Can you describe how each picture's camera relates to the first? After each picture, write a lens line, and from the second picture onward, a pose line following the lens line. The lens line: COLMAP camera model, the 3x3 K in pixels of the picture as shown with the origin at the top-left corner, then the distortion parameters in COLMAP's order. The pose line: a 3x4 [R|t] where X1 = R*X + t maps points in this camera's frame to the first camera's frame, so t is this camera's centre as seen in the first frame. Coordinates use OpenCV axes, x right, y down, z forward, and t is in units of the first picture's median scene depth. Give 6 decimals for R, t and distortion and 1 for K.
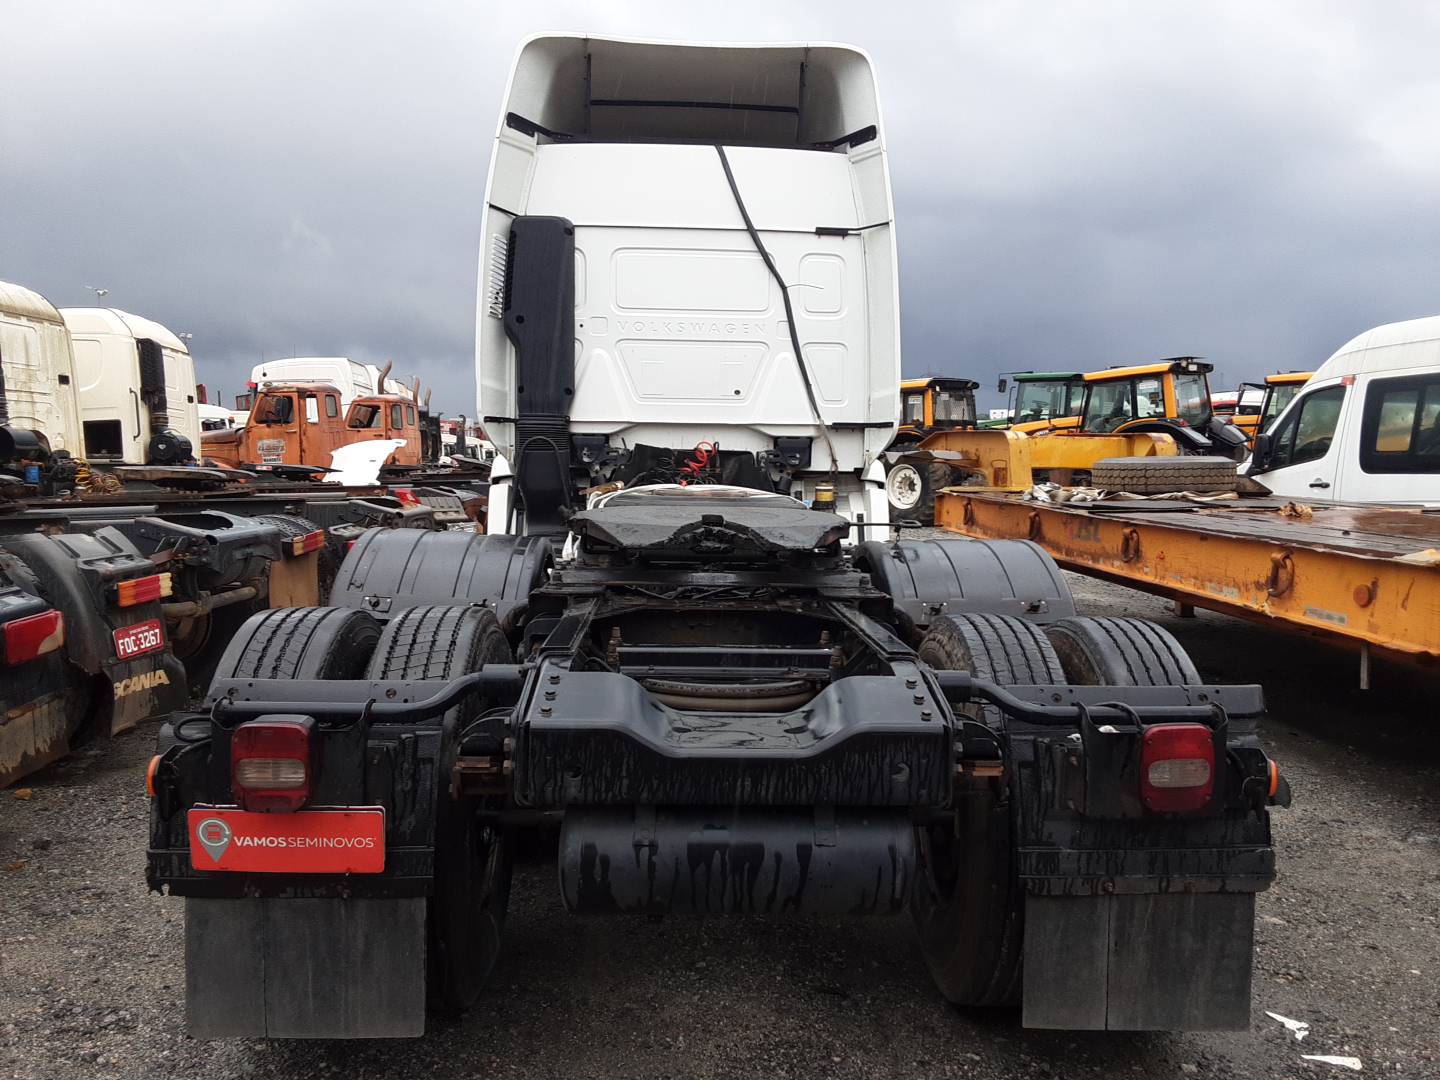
lens RADIAL K [[1178.7, 0, 748.0], [0, 1178.7, 541.6], [0, 0, 1]] dist [0.122273, -0.200388]
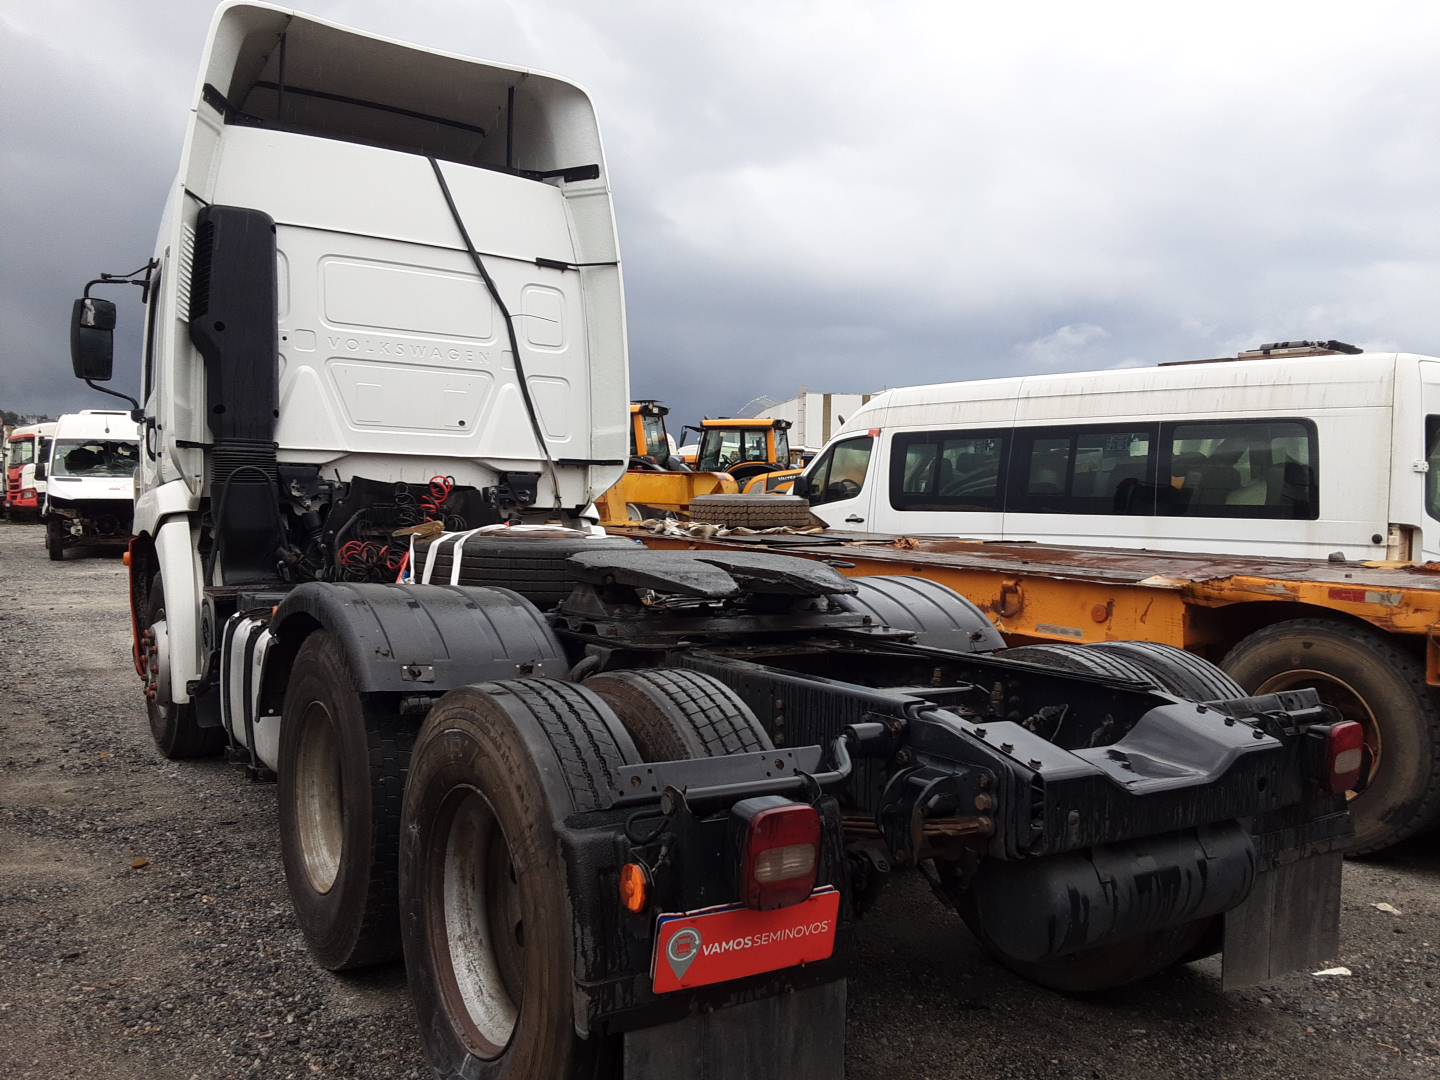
lens RADIAL K [[1178.7, 0, 748.0], [0, 1178.7, 541.6], [0, 0, 1]] dist [0.122273, -0.200388]
pose [[0.855106, -0.010534, 0.518346, -0.305503], [0.022641, 0.999598, -0.017037, -0.011783], [-0.517958, 0.026304, 0.855001, 0.083868]]
